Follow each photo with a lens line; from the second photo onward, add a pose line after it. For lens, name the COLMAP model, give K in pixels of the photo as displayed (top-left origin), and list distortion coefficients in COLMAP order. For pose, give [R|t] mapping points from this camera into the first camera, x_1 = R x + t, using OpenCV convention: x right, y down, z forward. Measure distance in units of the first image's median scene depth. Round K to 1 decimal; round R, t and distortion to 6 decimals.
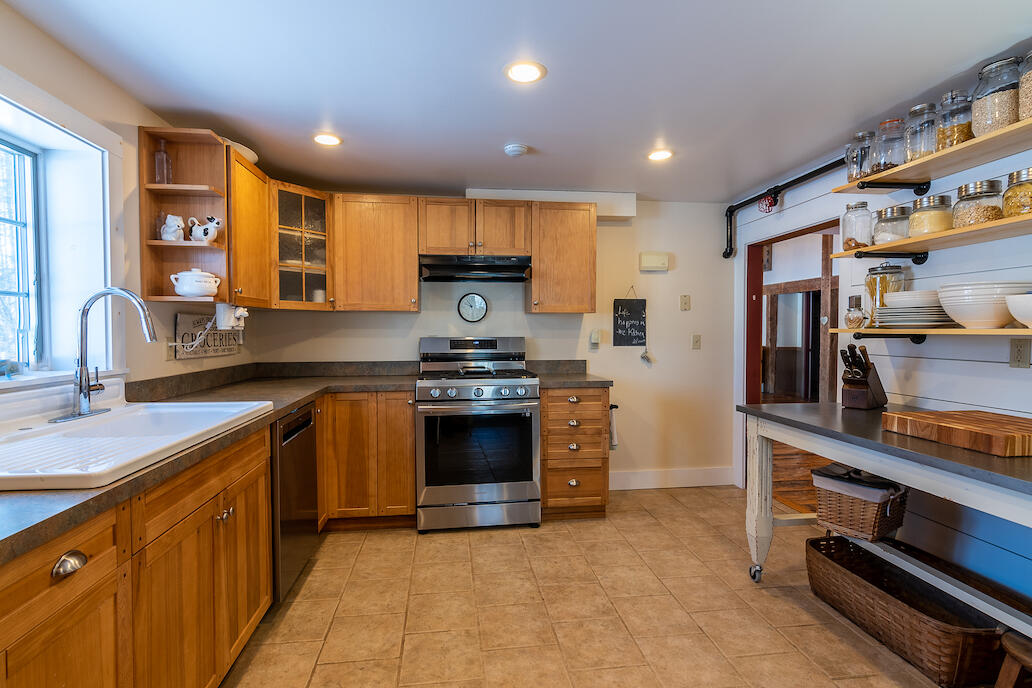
lens RADIAL K [[503.0, 0, 512.5], [0, 503.0, 344.5], [0, 0, 1]] dist [-0.000197, 0.000122]
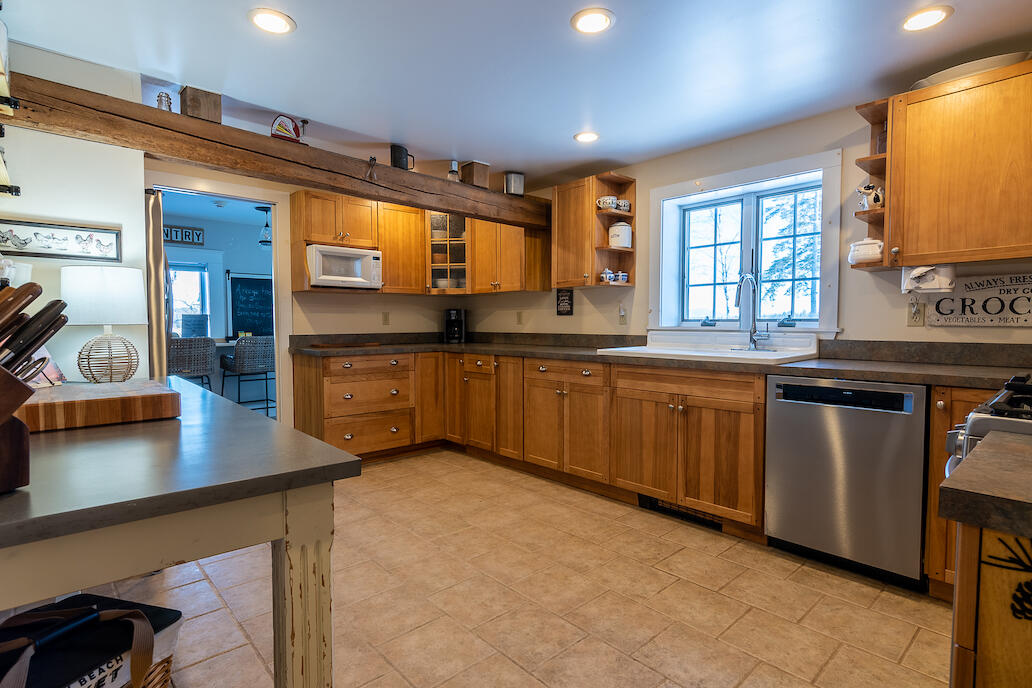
lens RADIAL K [[511.5, 0, 514.3], [0, 511.5, 347.1], [0, 0, 1]] dist [0.000116, -0.000356]
pose [[-0.818744, 0.030485, -0.573349, 0.710366], [-0.015536, 0.997048, 0.075199, 0.009848], [0.573949, 0.070476, -0.815853, 1.714744]]
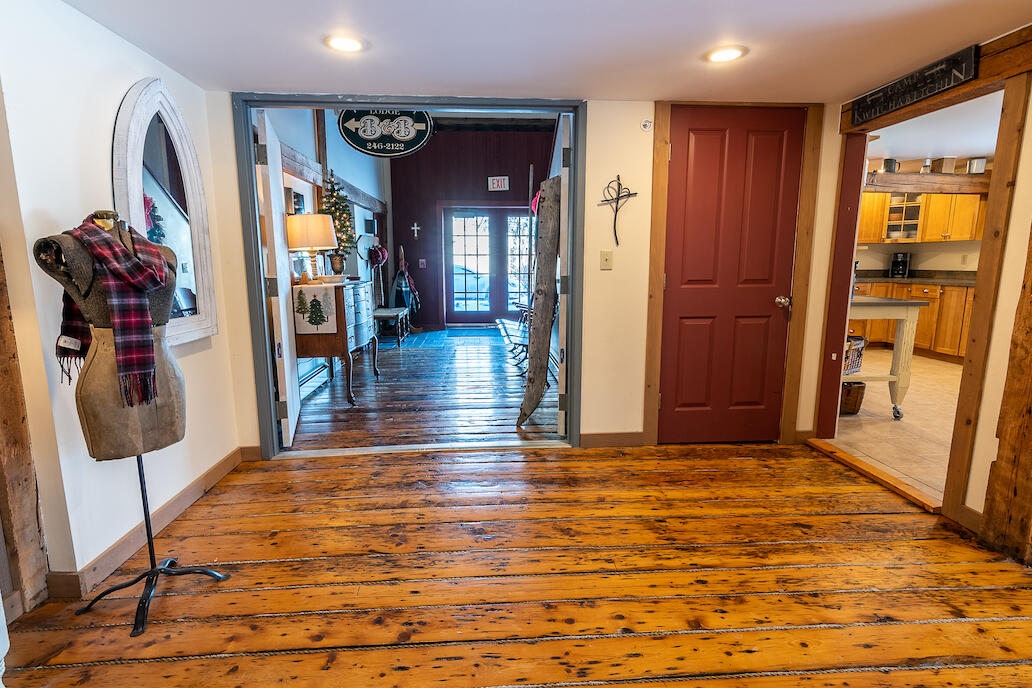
lens RADIAL K [[503.0, 0, 512.5], [0, 503.0, 344.5], [0, 0, 1]] dist [-0.000197, 0.000122]
pose [[-0.997762, -0.006834, 0.066519, 1.890158], [0.006418, 0.980385, 0.196989, -0.061144], [-0.066561, 0.196975, -0.978146, 3.103767]]
